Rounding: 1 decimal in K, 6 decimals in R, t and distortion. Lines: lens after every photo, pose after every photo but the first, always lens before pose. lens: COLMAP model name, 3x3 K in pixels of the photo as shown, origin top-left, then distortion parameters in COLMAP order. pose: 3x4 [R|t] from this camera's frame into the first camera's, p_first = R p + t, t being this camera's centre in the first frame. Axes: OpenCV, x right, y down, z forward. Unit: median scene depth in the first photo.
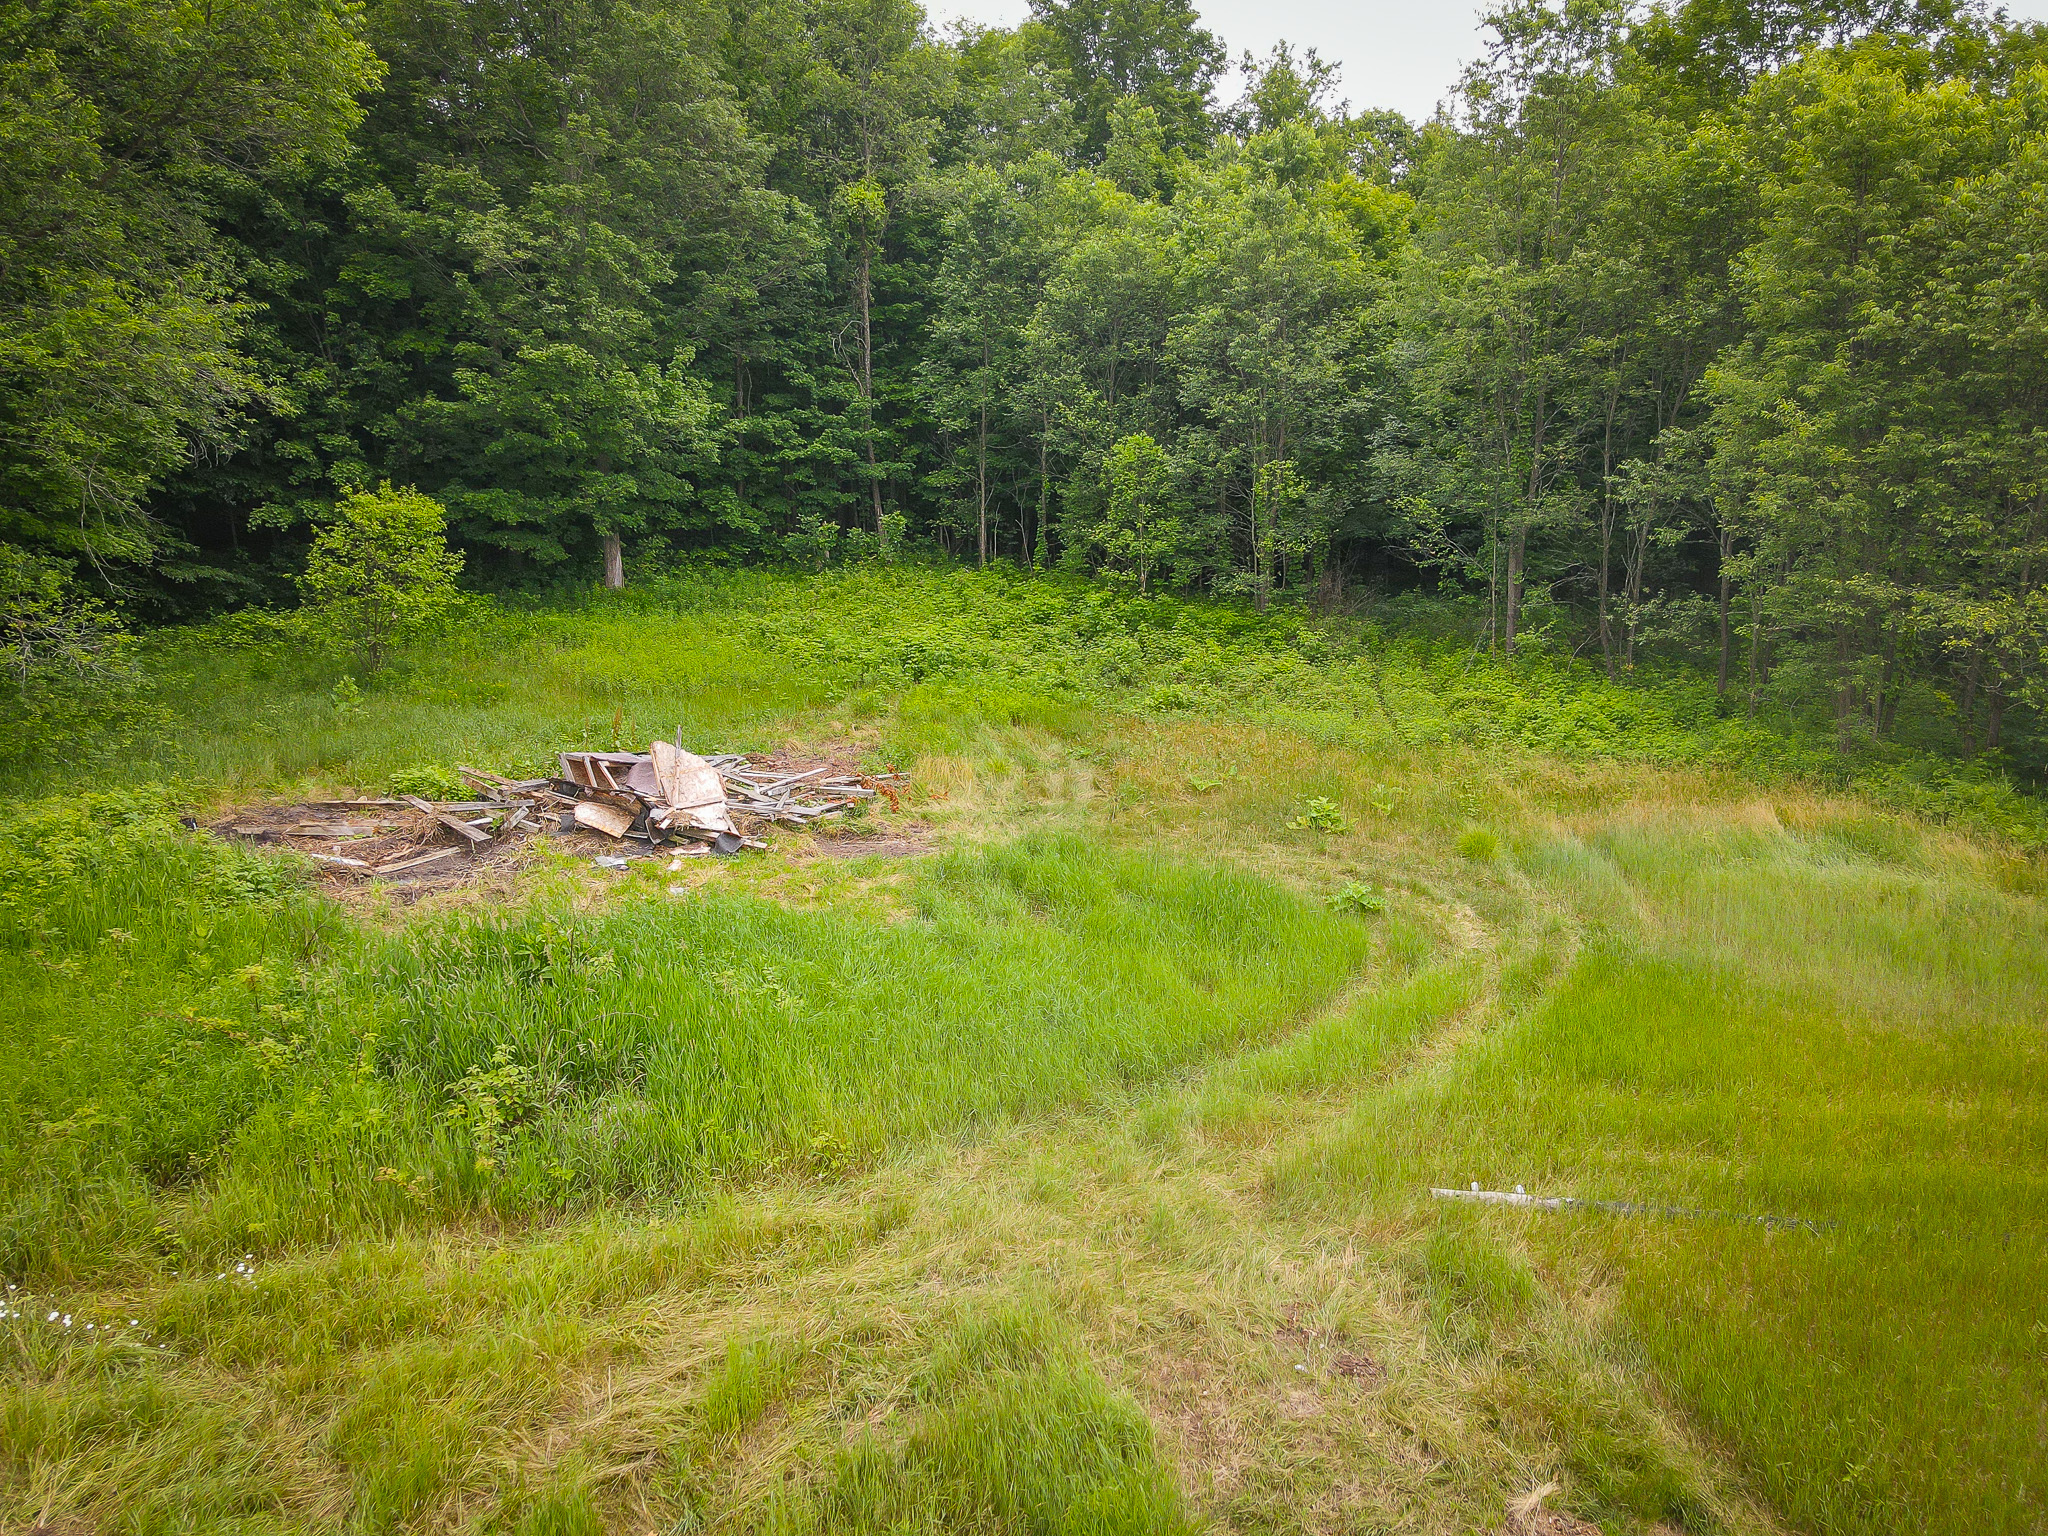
lens RADIAL K [[1467.3, 0, 1023.0], [0, 1467.3, 744.2], [0, 0, 1]] dist [0.017876, 0.006143]
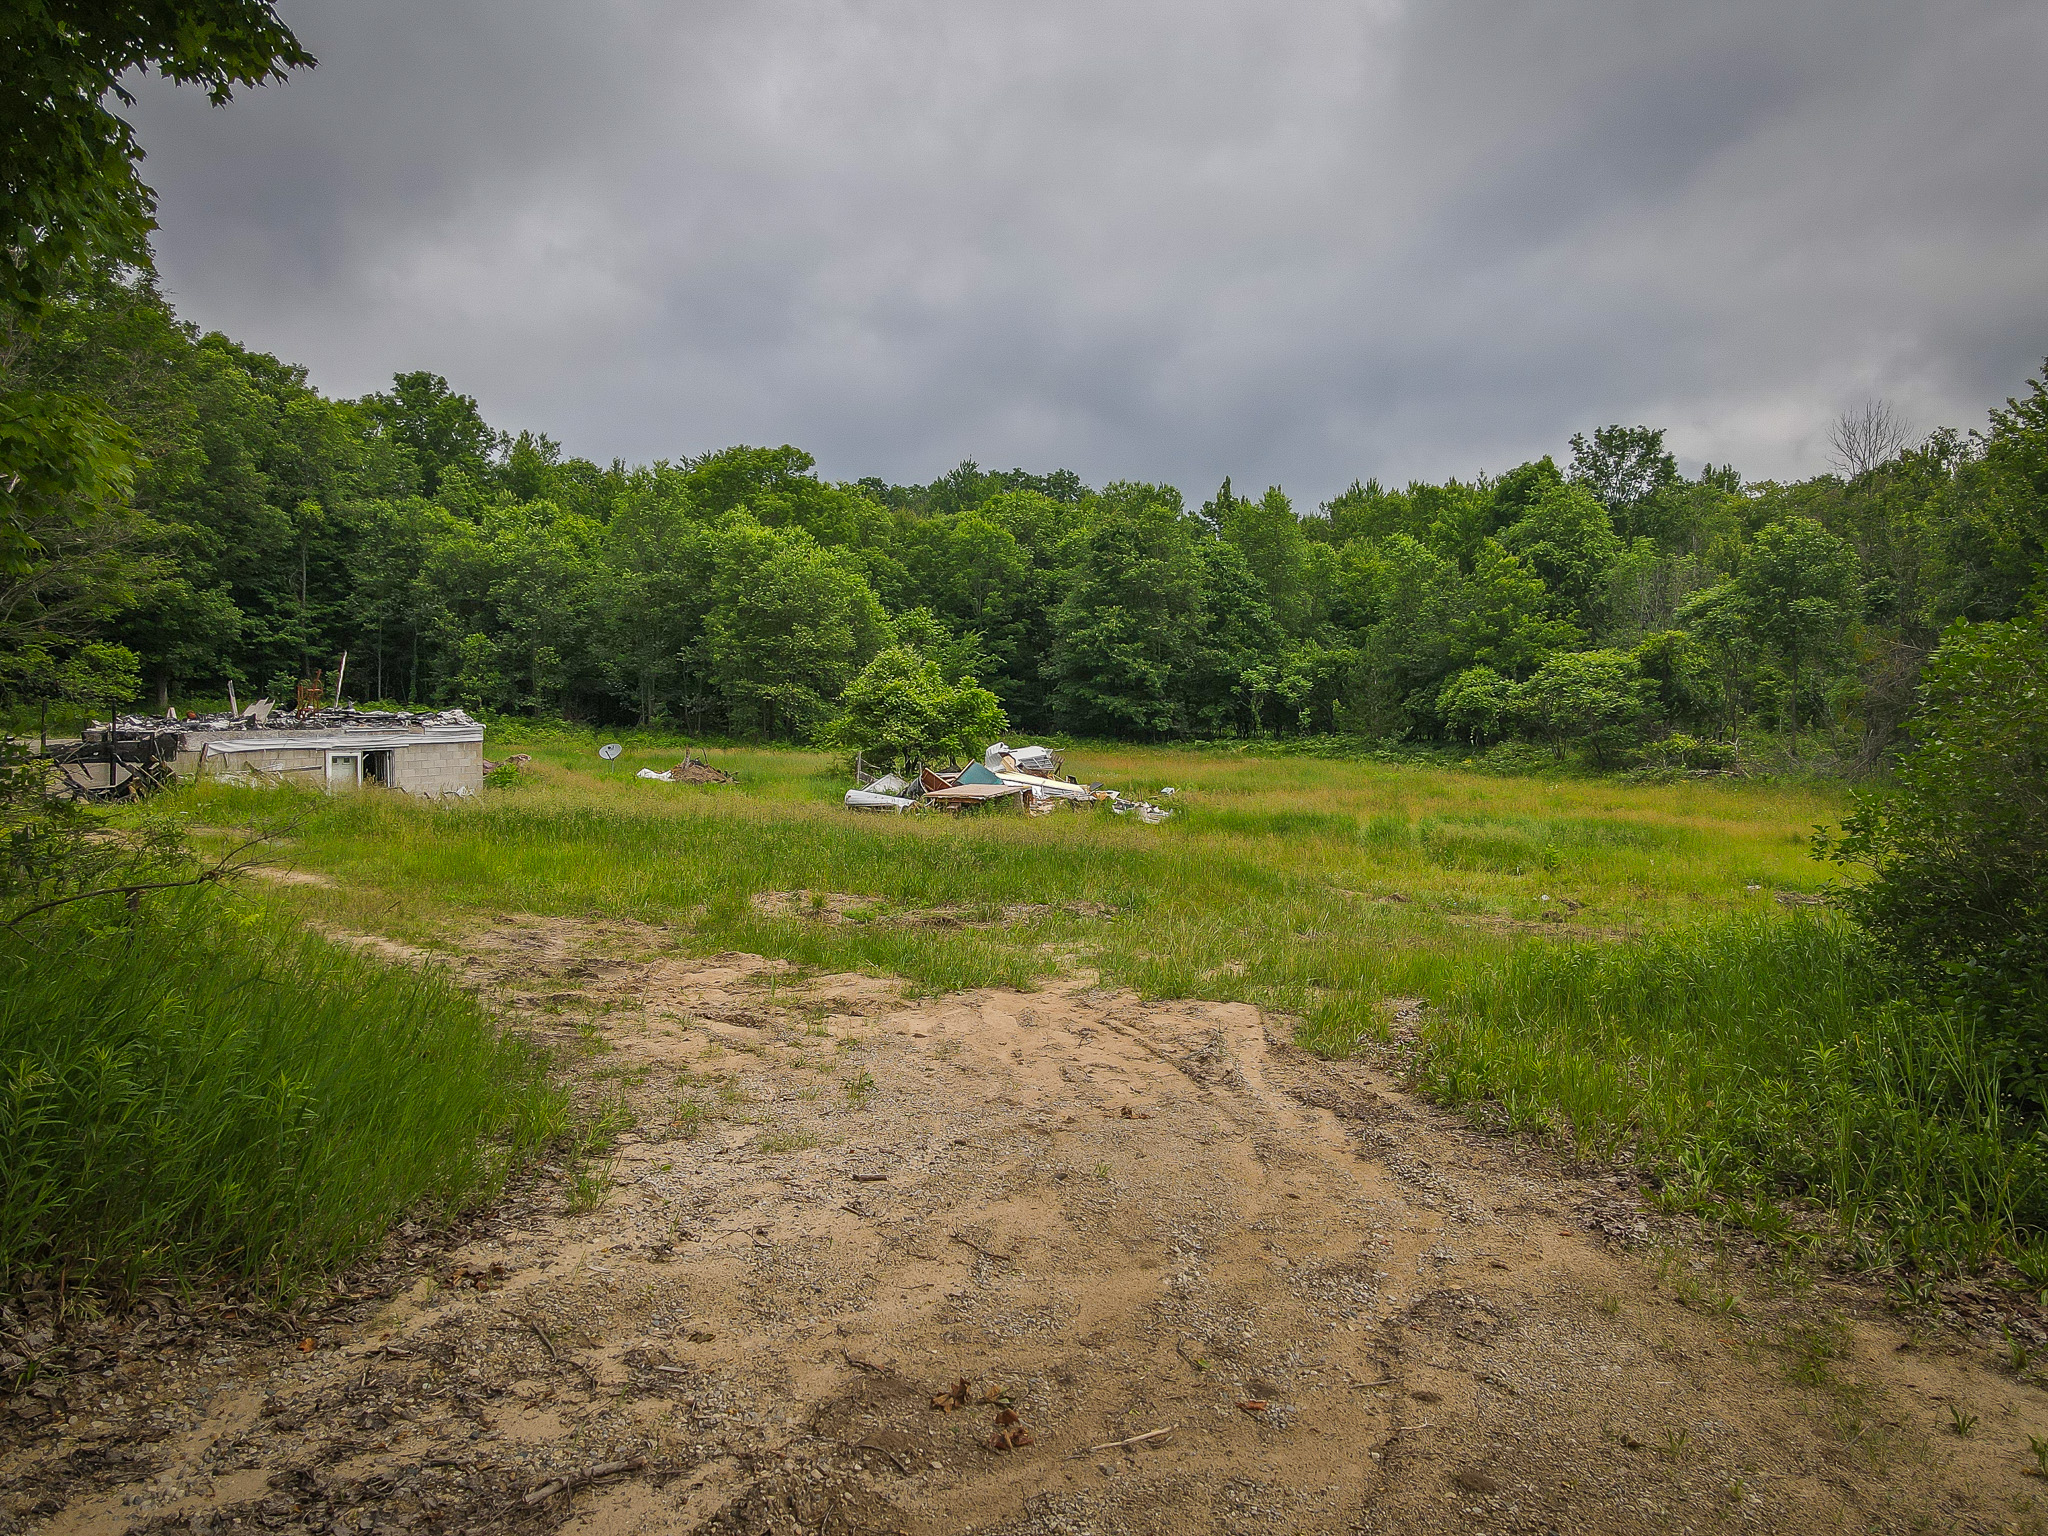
lens RADIAL K [[1472.9, 0, 969.5], [0, 1472.9, 764.5], [0, 0, 1]] dist [0.004043, 0.108926]
pose [[0.883727, -0.004115, 0.467985, -0.290246], [0.072340, 0.989145, -0.127906, 0.299909], [-0.462378, 0.146888, 0.874432, -1.165877]]
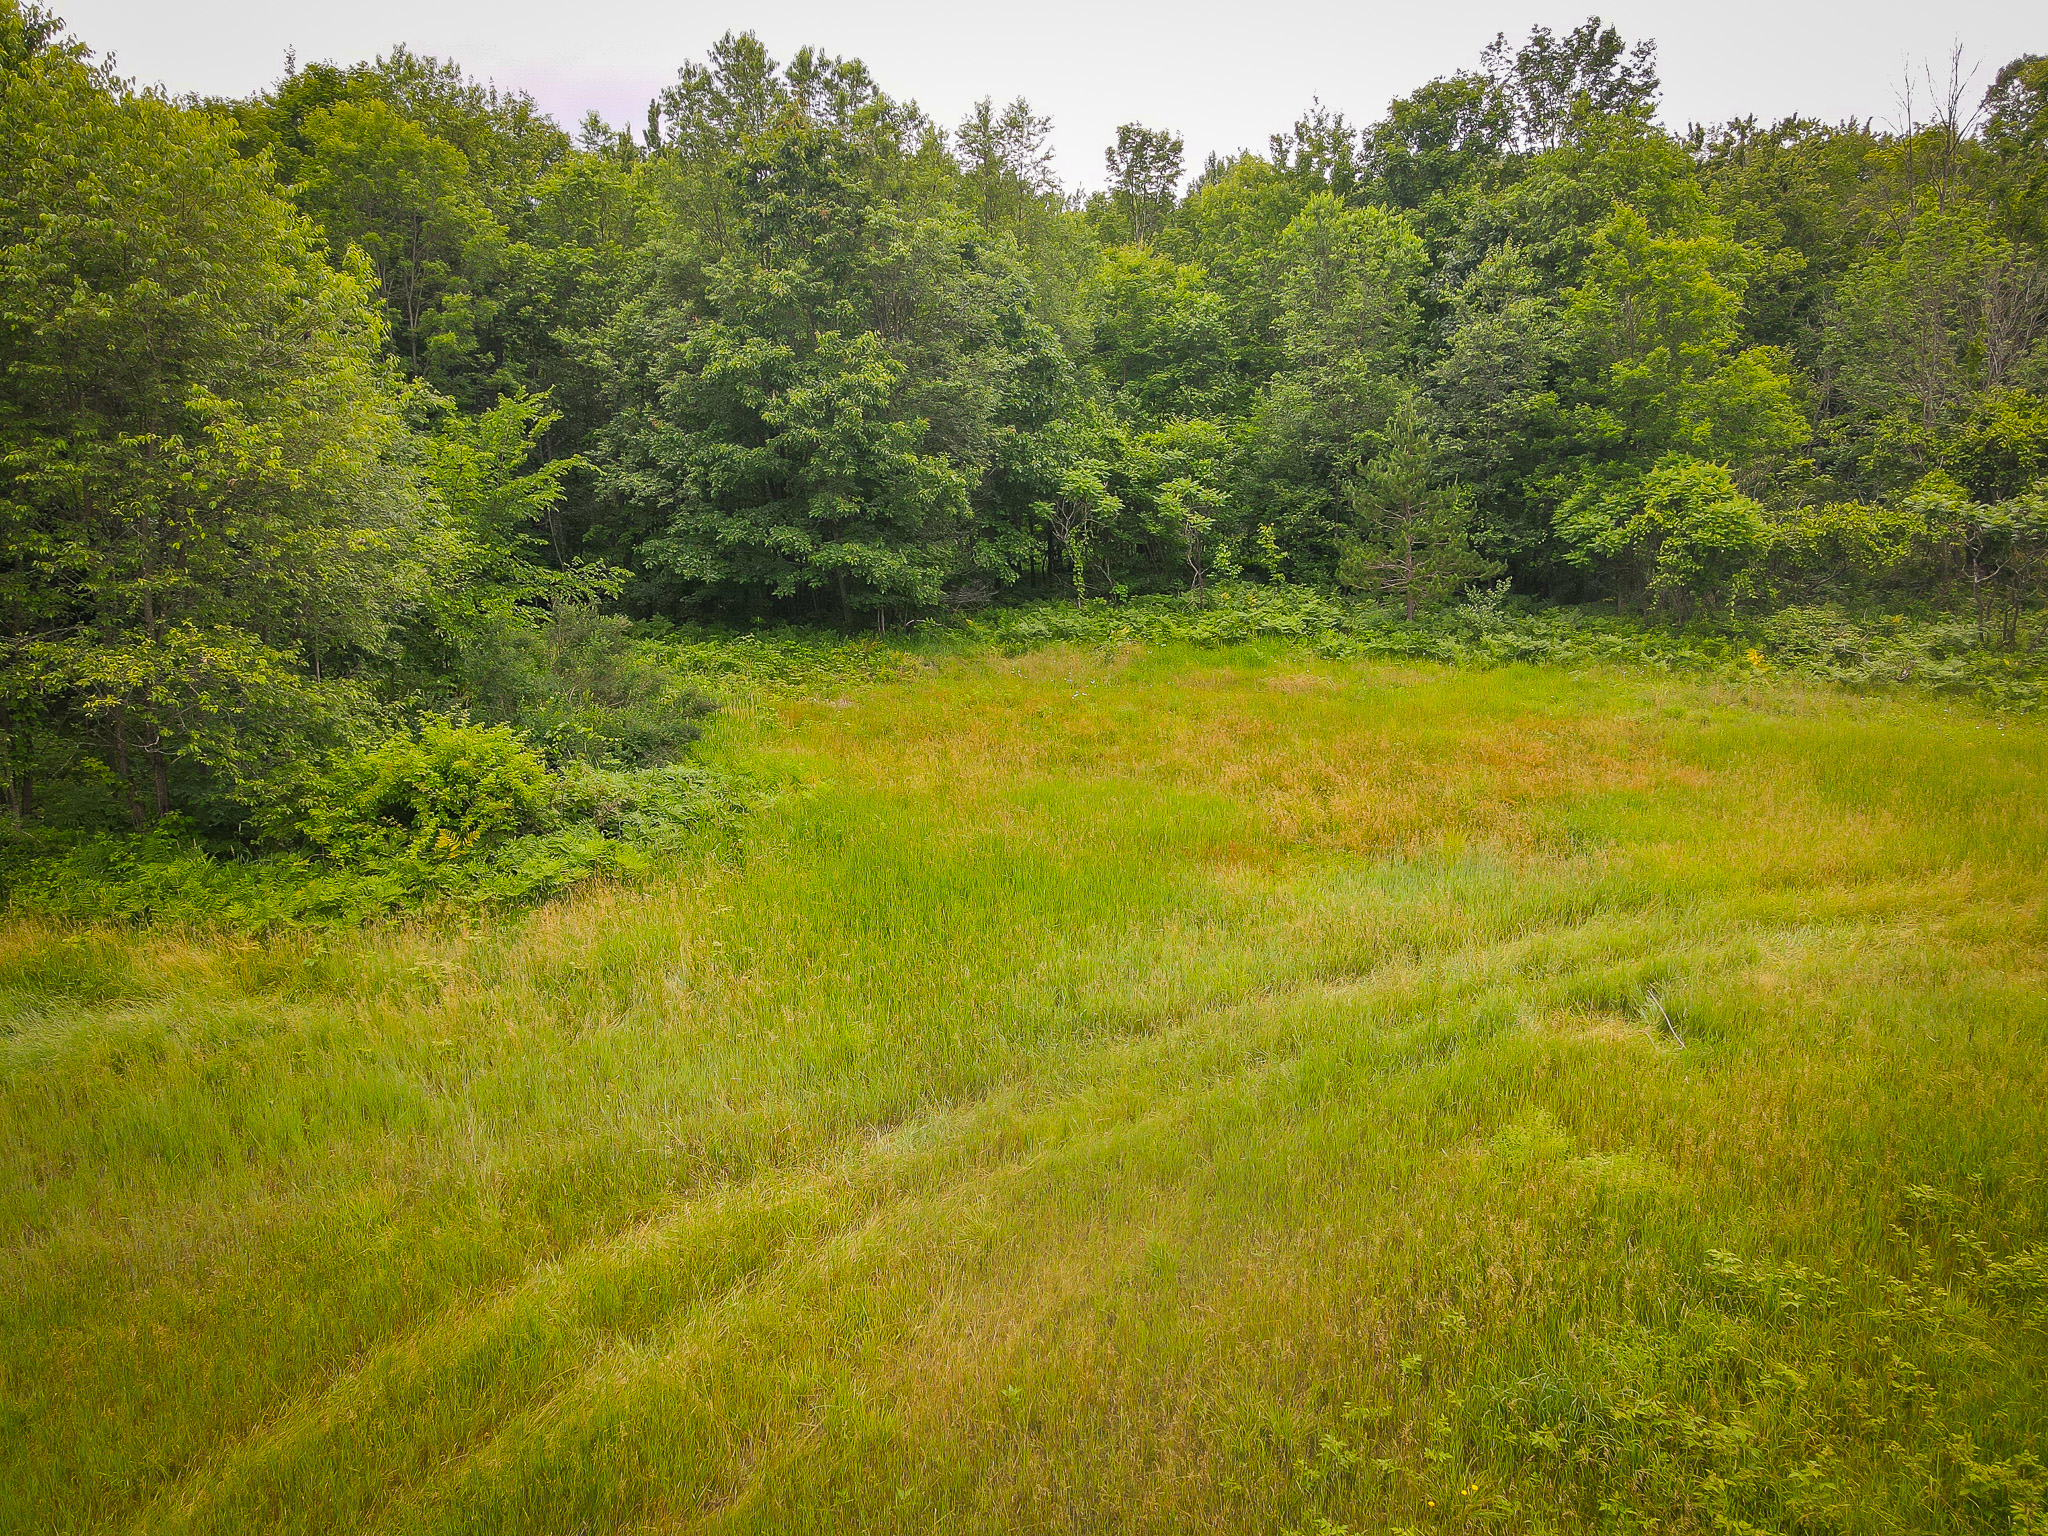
lens RADIAL K [[1467.3, 0, 1023.0], [0, 1467.3, 744.2], [0, 0, 1]] dist [0.017876, 0.006143]
pose [[0.396551, -0.191028, 0.897917, 0.064391], [0.197424, 0.972970, 0.119806, -0.026407], [-0.896533, 0.129761, 0.423546, 0.130934]]
